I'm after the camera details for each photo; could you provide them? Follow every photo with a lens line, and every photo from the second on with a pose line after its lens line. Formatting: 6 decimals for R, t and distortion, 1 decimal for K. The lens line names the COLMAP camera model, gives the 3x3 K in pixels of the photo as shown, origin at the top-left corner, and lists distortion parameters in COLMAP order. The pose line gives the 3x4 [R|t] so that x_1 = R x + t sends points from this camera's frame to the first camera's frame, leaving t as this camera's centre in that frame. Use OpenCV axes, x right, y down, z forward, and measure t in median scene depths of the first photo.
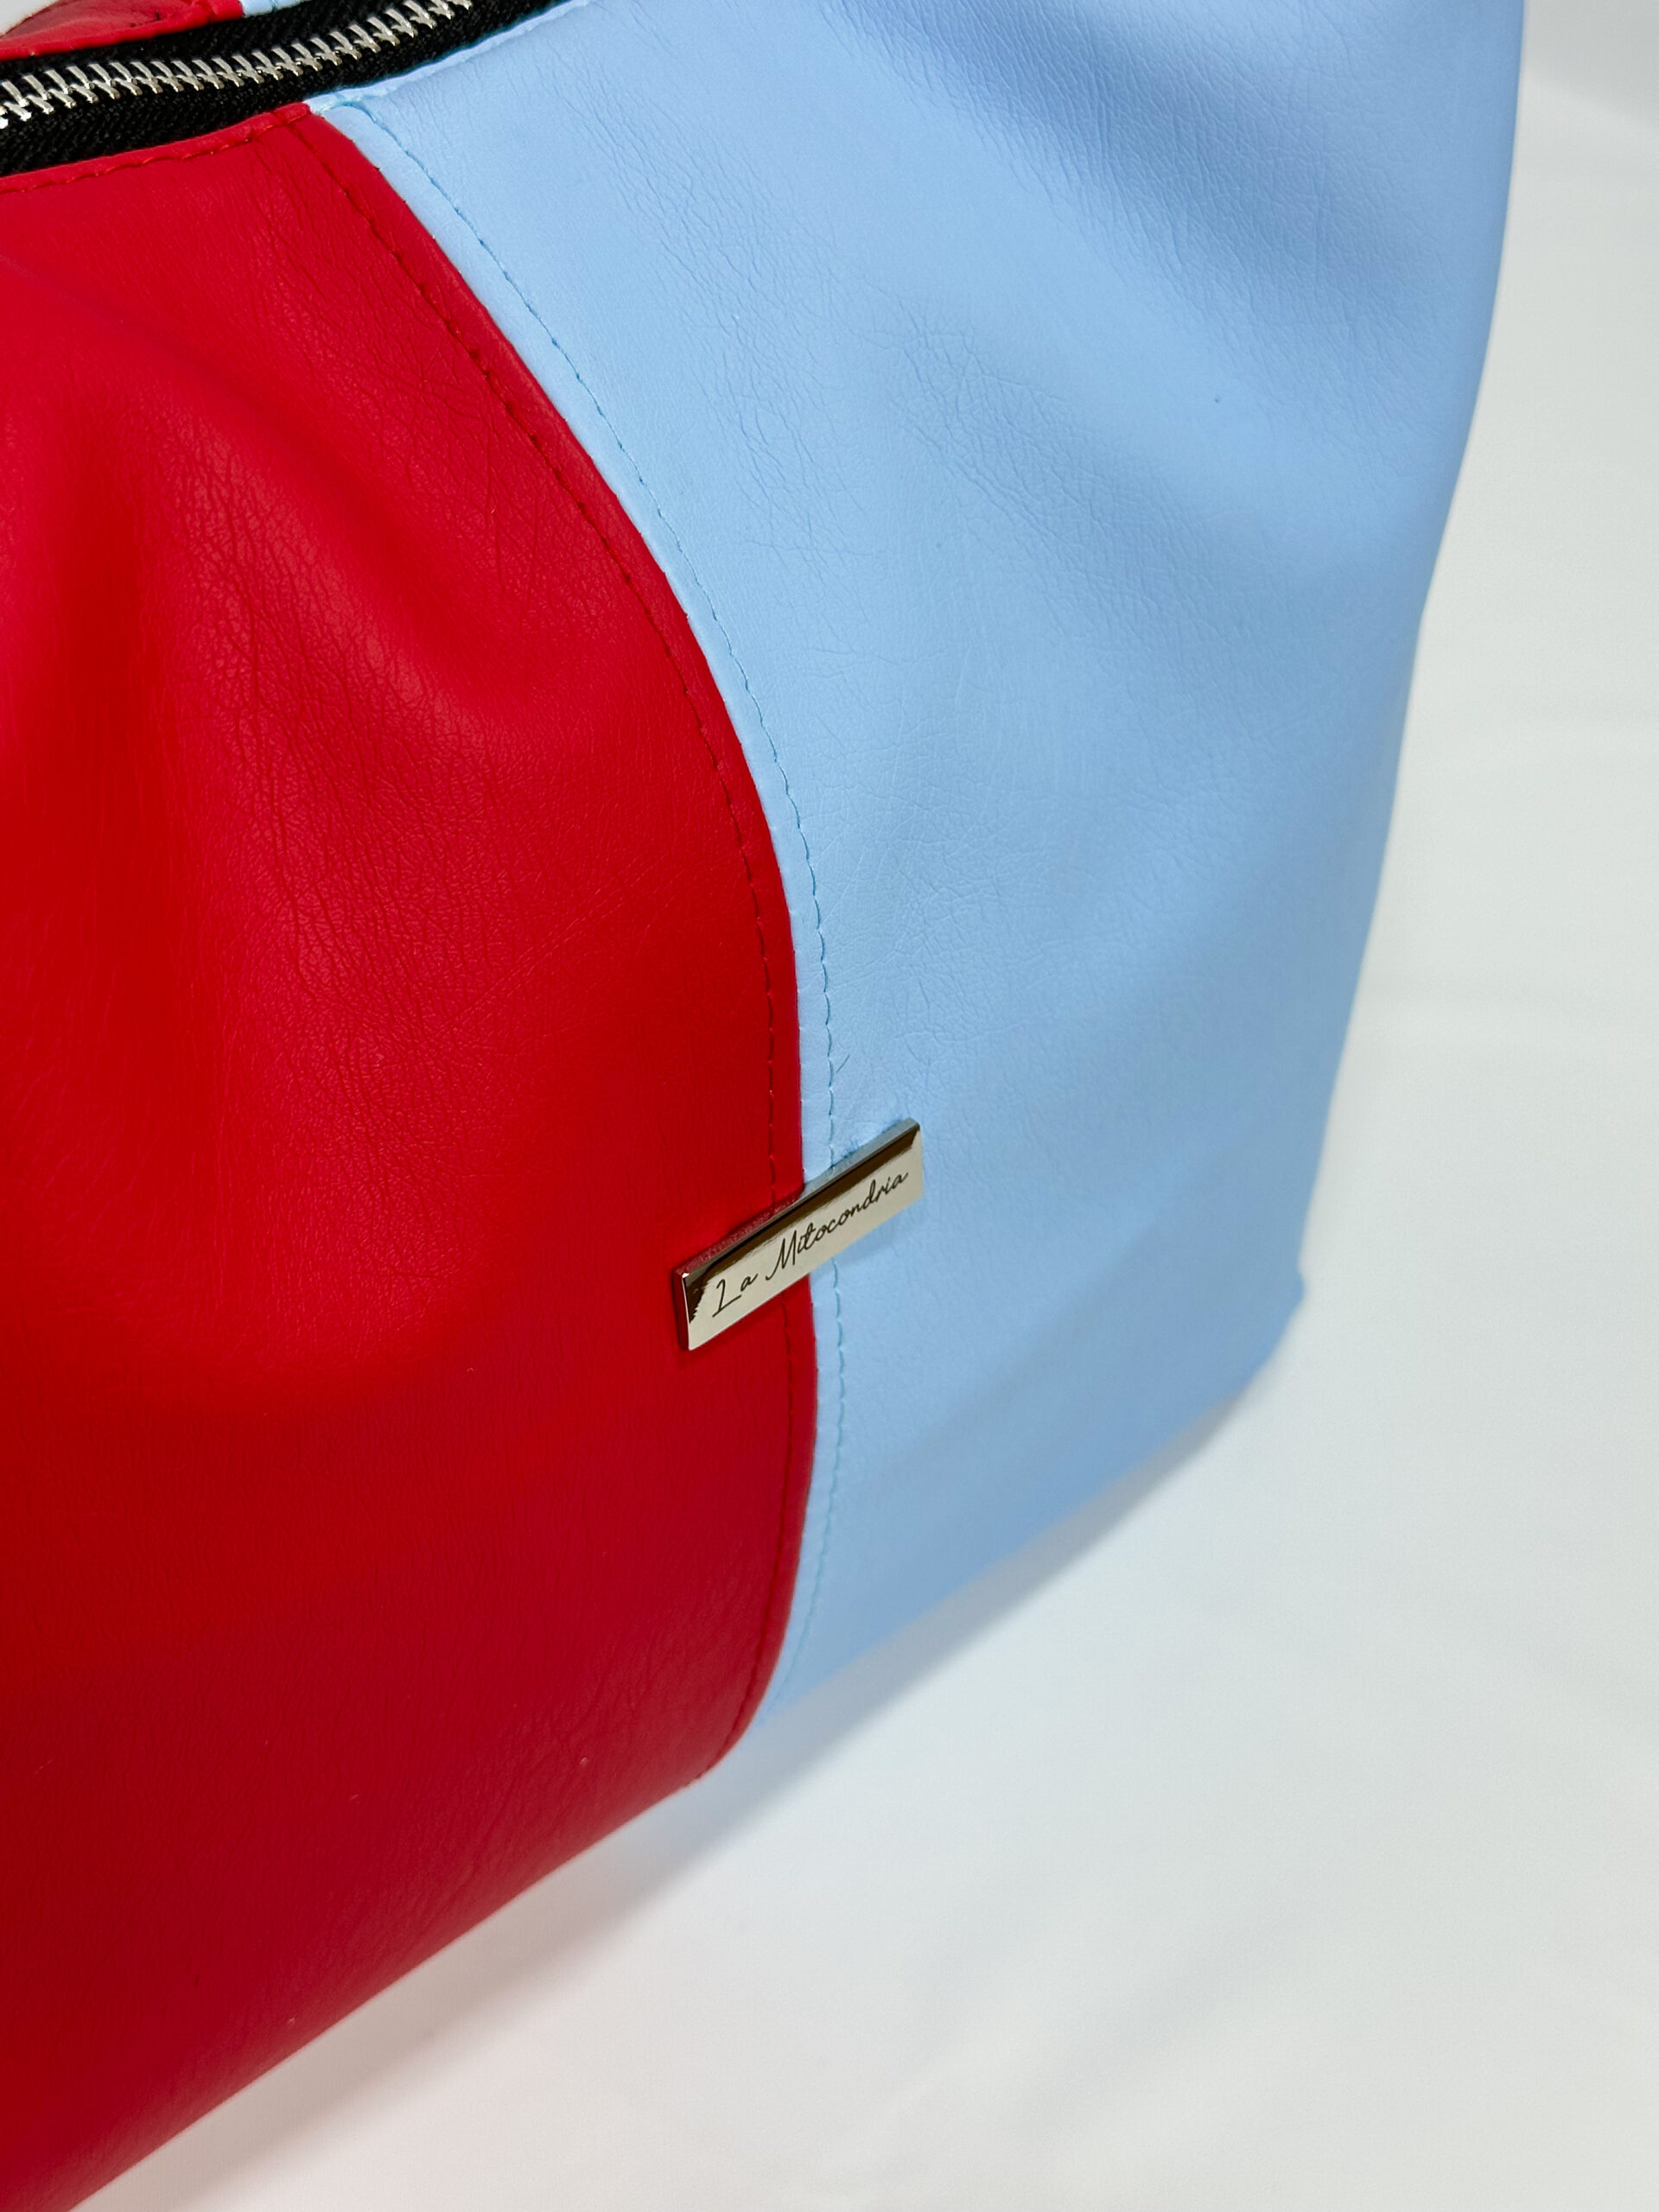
lens RADIAL K [[3237.0, 0, 829.5], [0, 3237.0, 1106.0], [0, 0, 1]] dist [0.245719, -0.685355]
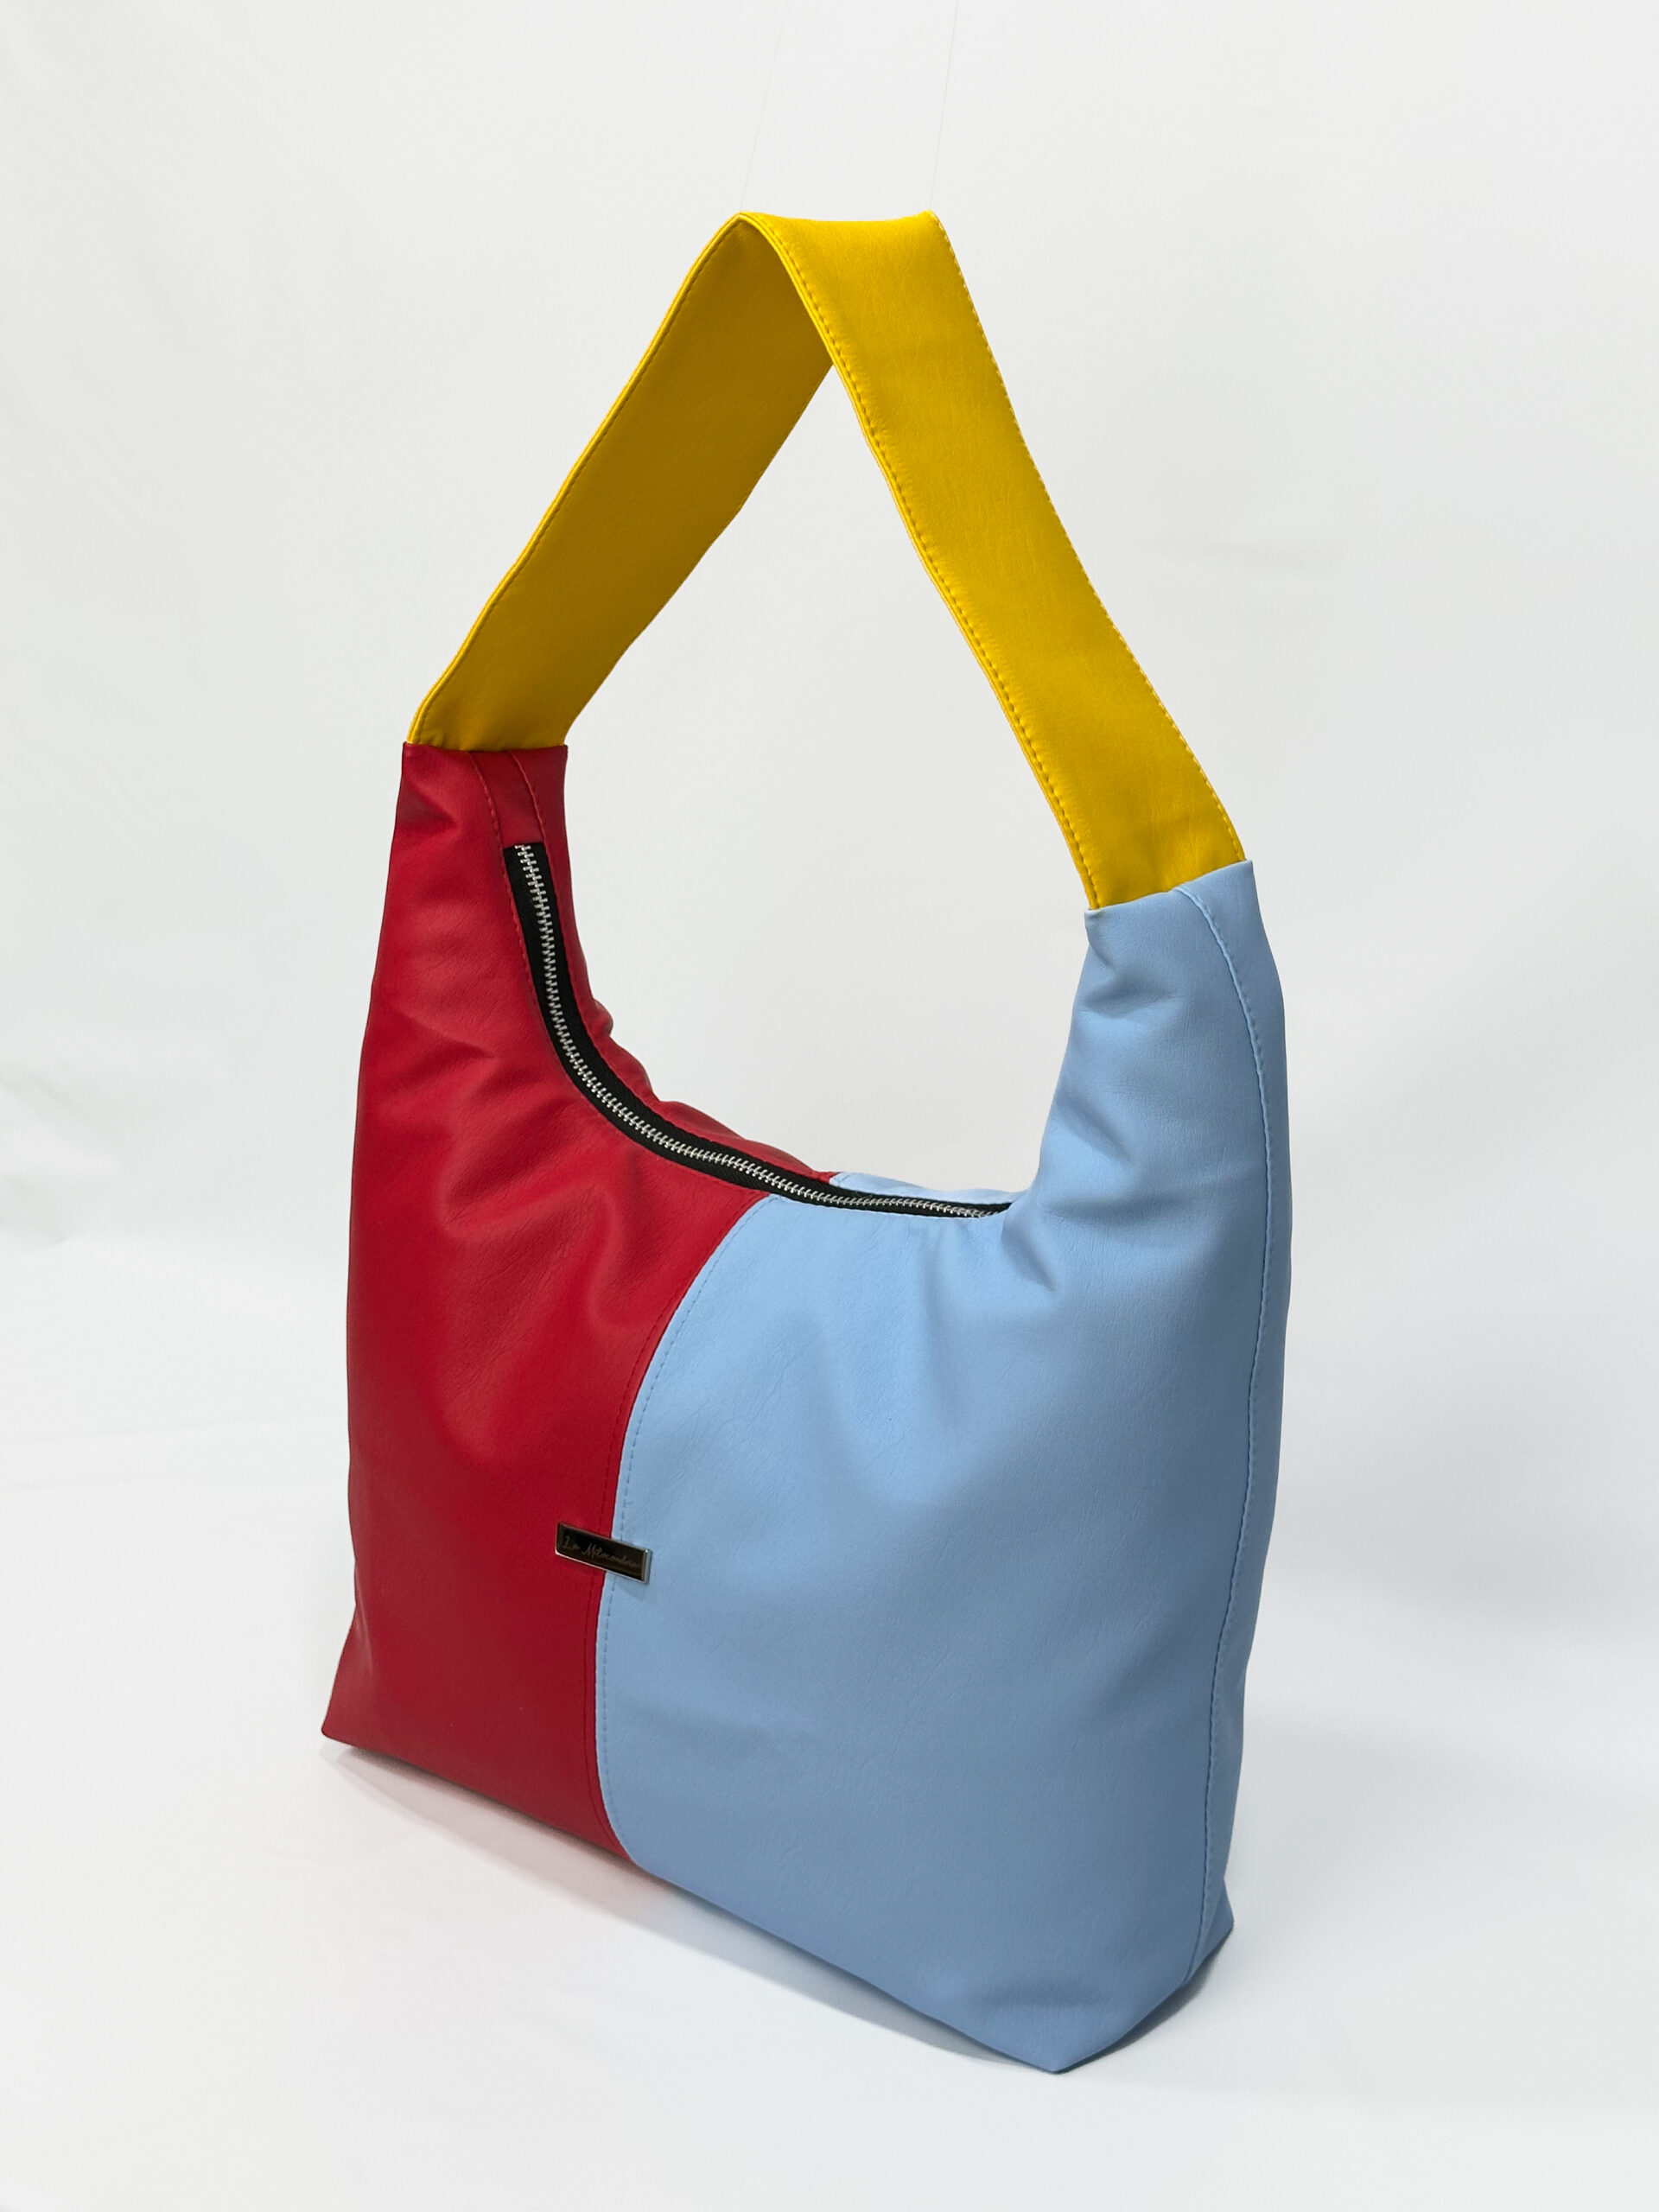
lens RADIAL K [[3237.0, 0, 829.5], [0, 3237.0, 1106.0], [0, 0, 1]] dist [0.245719, -0.685355]
pose [[0.155654, 0.221481, -0.962662, 2.841198], [-0.651148, 0.755843, 0.068613, -0.616881], [0.742817, 0.616156, 0.261867, 0.167014]]
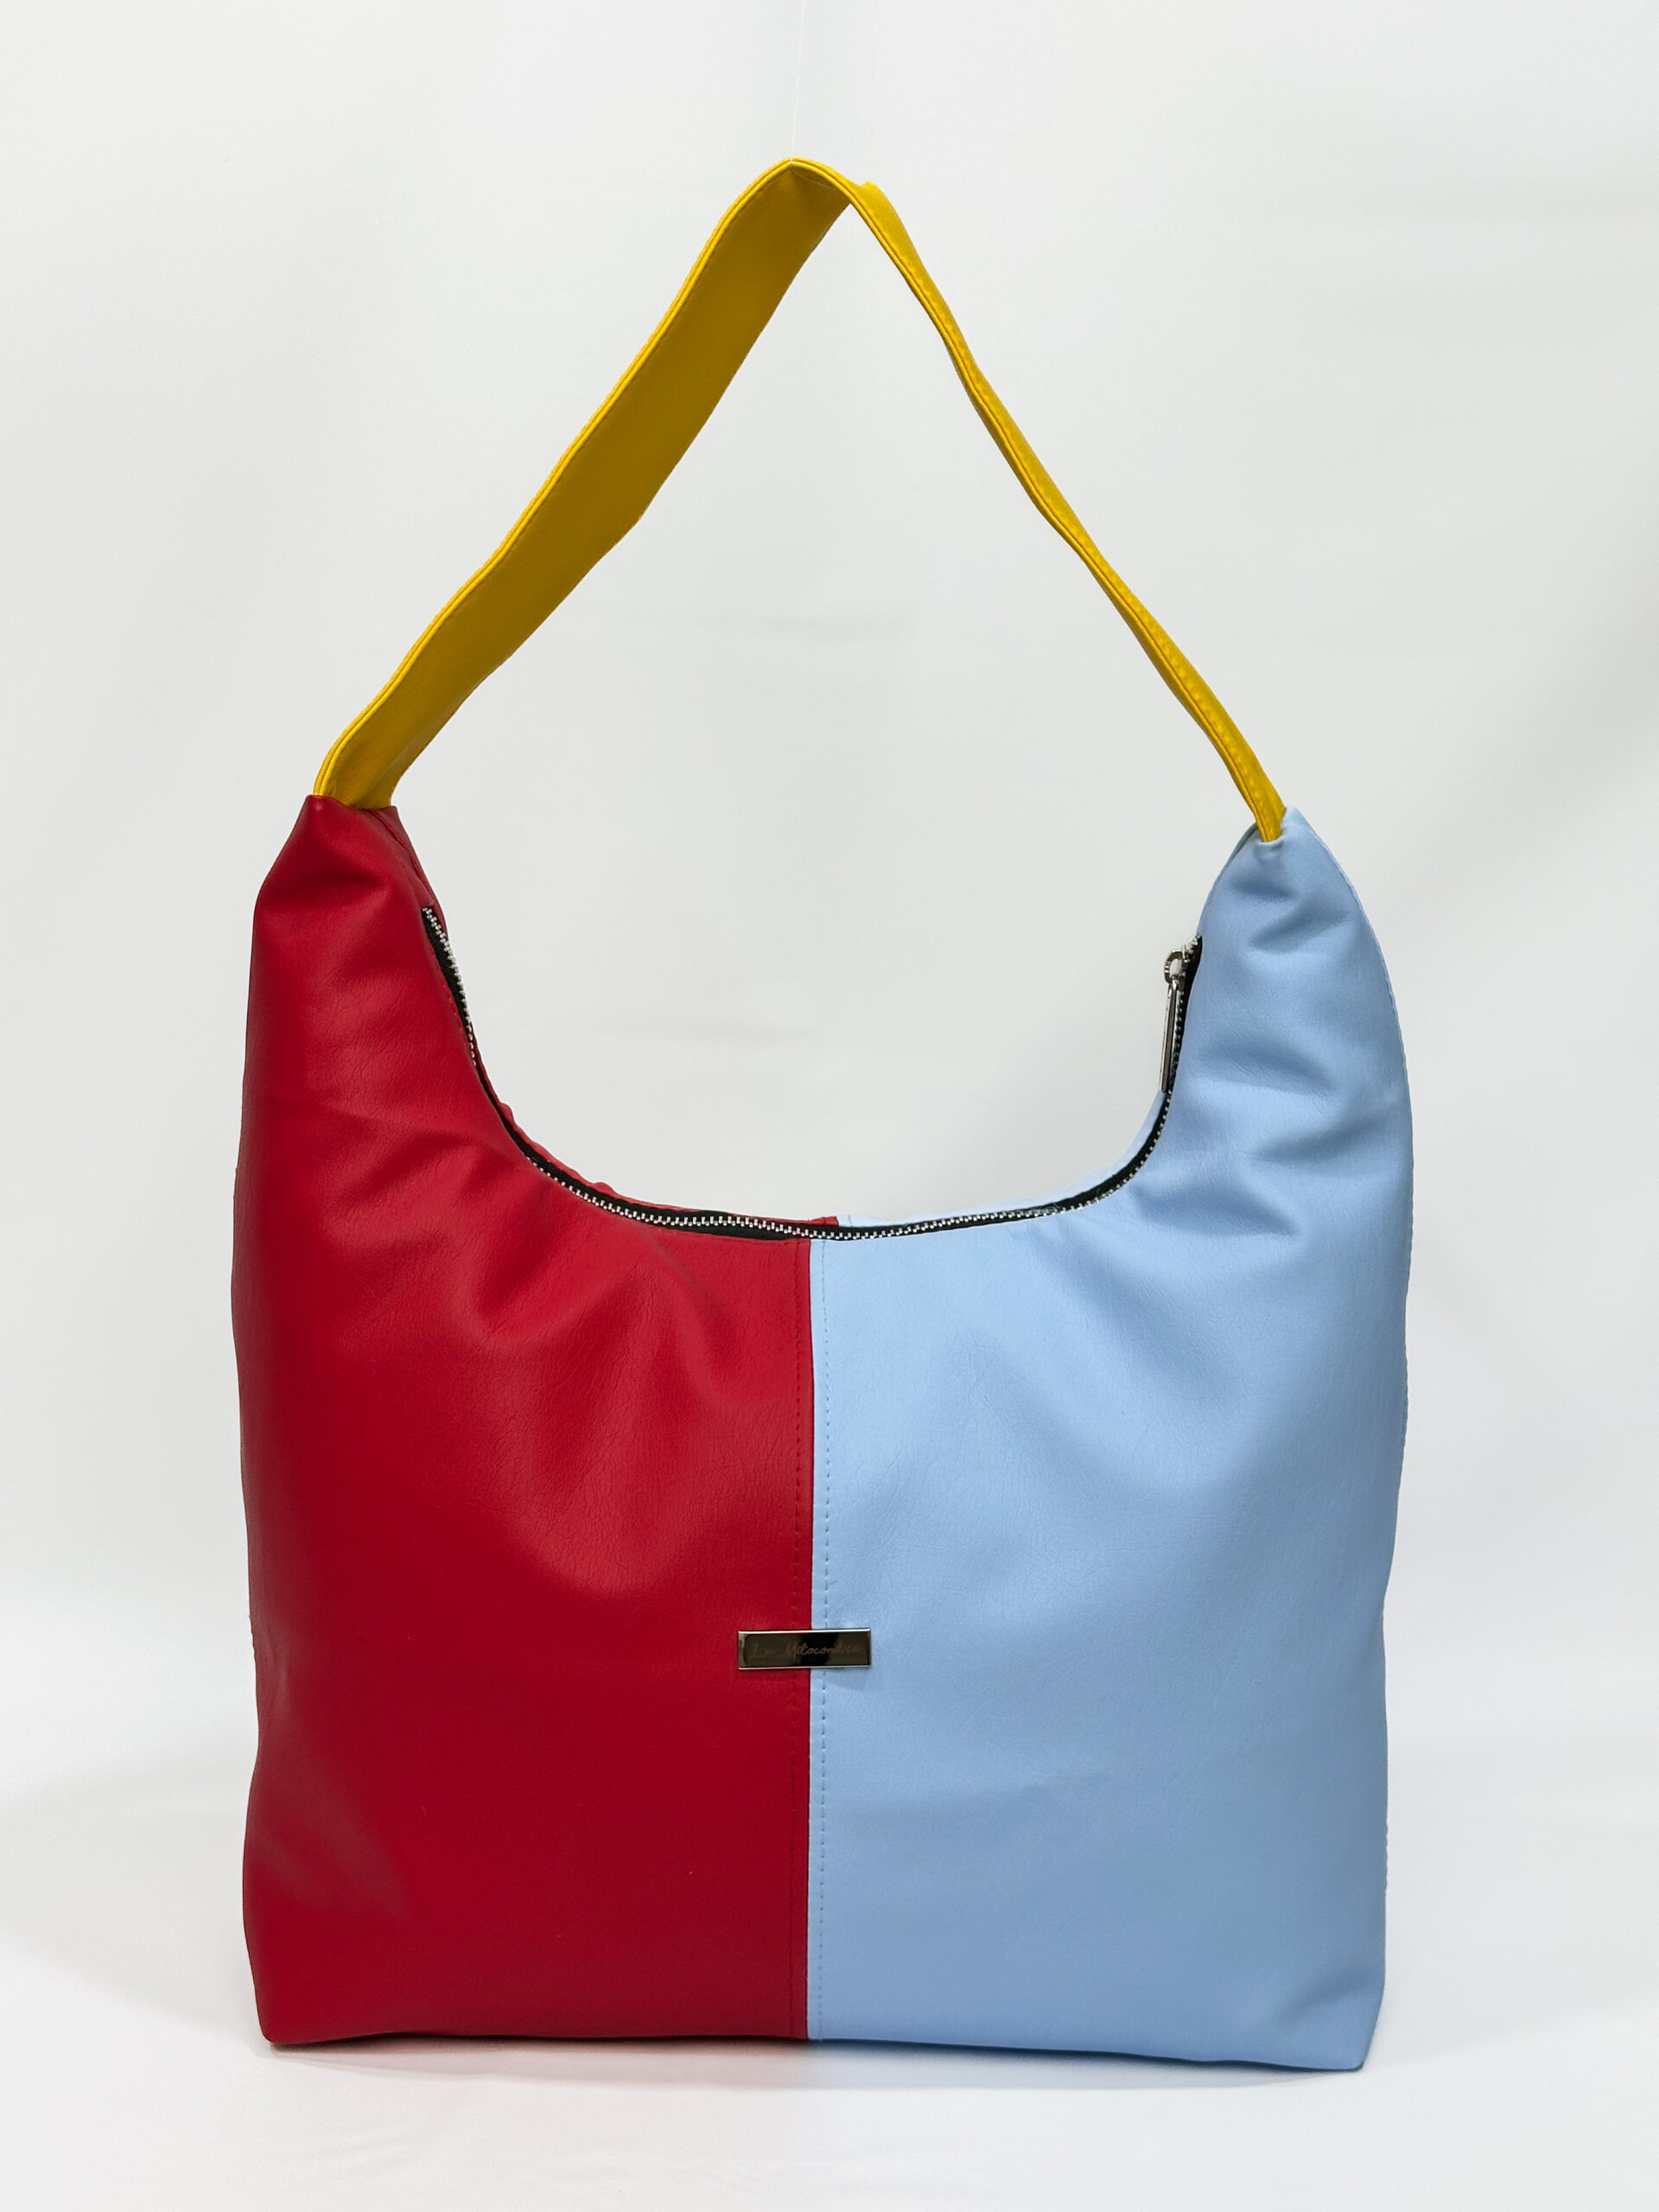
lens RADIAL K [[3237.0, 0, 829.5], [0, 3237.0, 1106.0], [0, 0, 1]] dist [0.245719, -0.685355]
pose [[0.719723, 0.040735, -0.693066, 1.826602], [-0.412436, 0.828119, -0.379626, 0.674160], [0.558477, 0.559070, 0.612817, -0.805868]]
